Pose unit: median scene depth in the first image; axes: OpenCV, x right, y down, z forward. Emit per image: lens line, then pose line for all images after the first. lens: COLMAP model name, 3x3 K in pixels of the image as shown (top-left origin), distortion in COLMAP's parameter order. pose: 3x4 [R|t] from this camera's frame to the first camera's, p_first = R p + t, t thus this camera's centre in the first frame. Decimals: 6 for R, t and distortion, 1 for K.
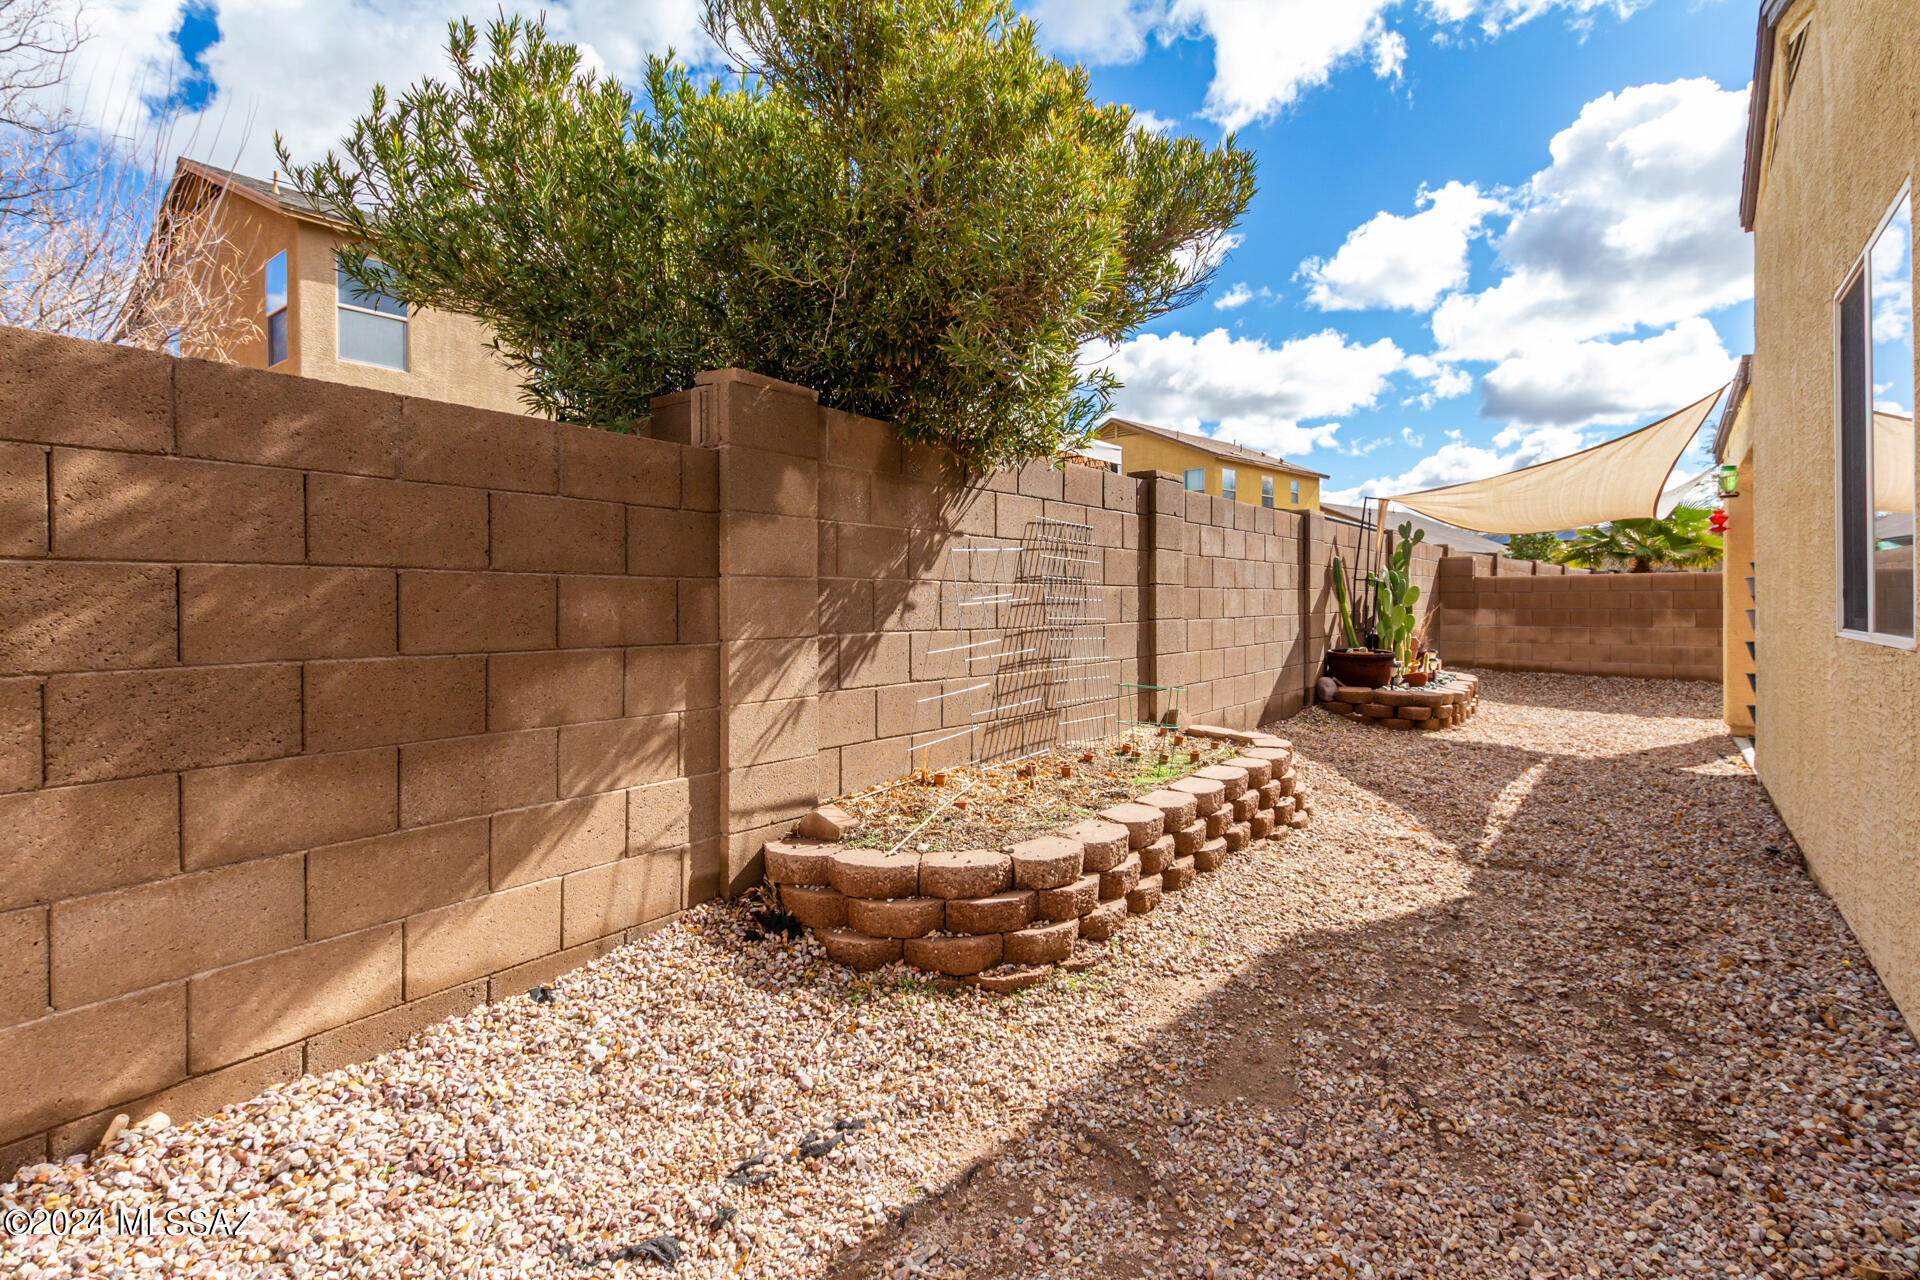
lens RADIAL K [[917.5, 0, 969.5], [0, 917.5, 622.6], [0, 0, 1]] dist [0.010118, -0.001398]
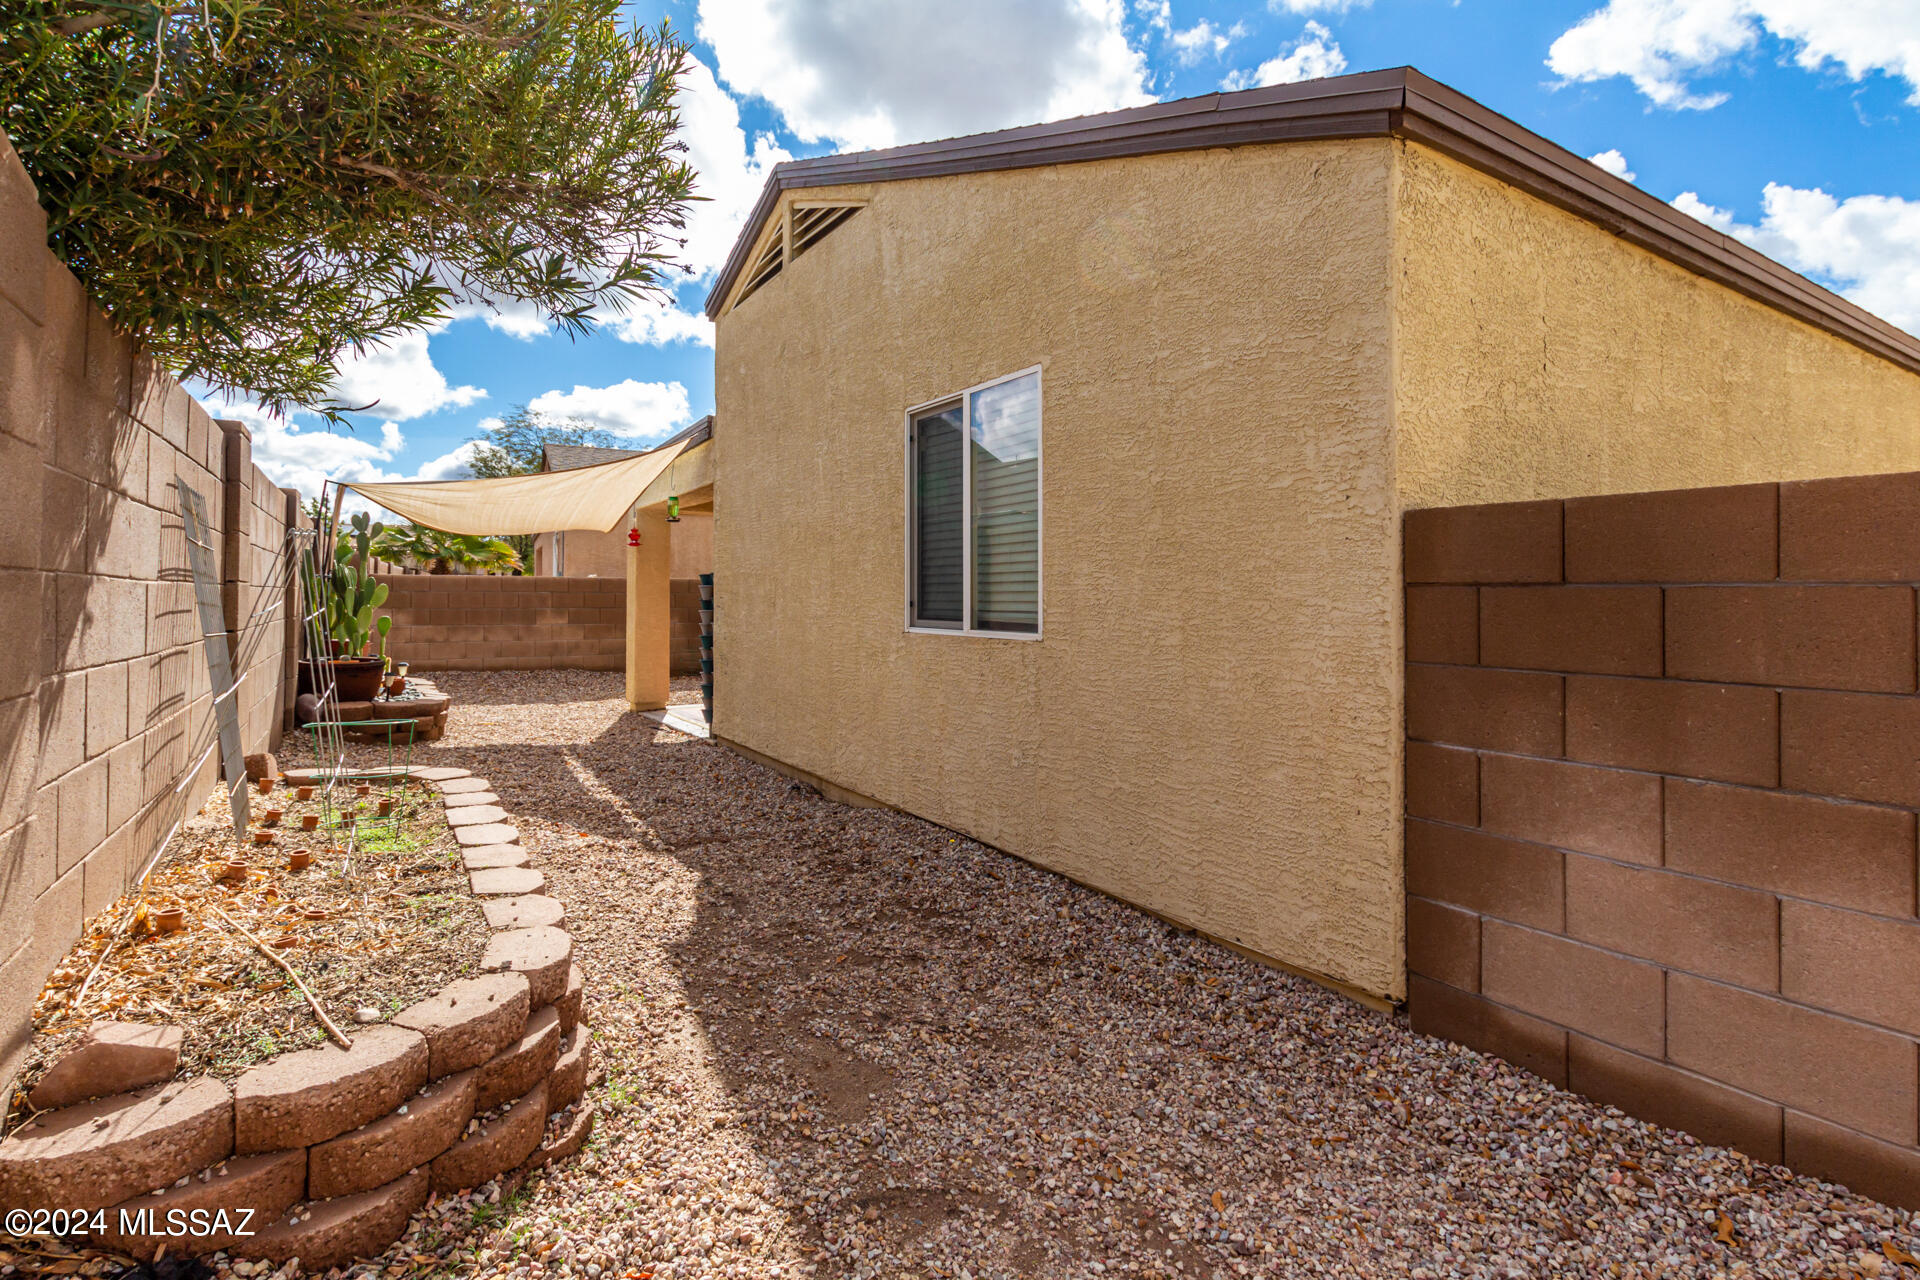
lens RADIAL K [[927.7, 0, 964.6], [0, 927.7, 605.0], [0, 0, 1]] dist [0.020452, -0.000076]
pose [[0.358730, 0.000357, 0.933441, -0.504160], [0.013103, 0.999899, -0.005418, -0.023004], [-0.933349, 0.014174, 0.358690, 0.399963]]
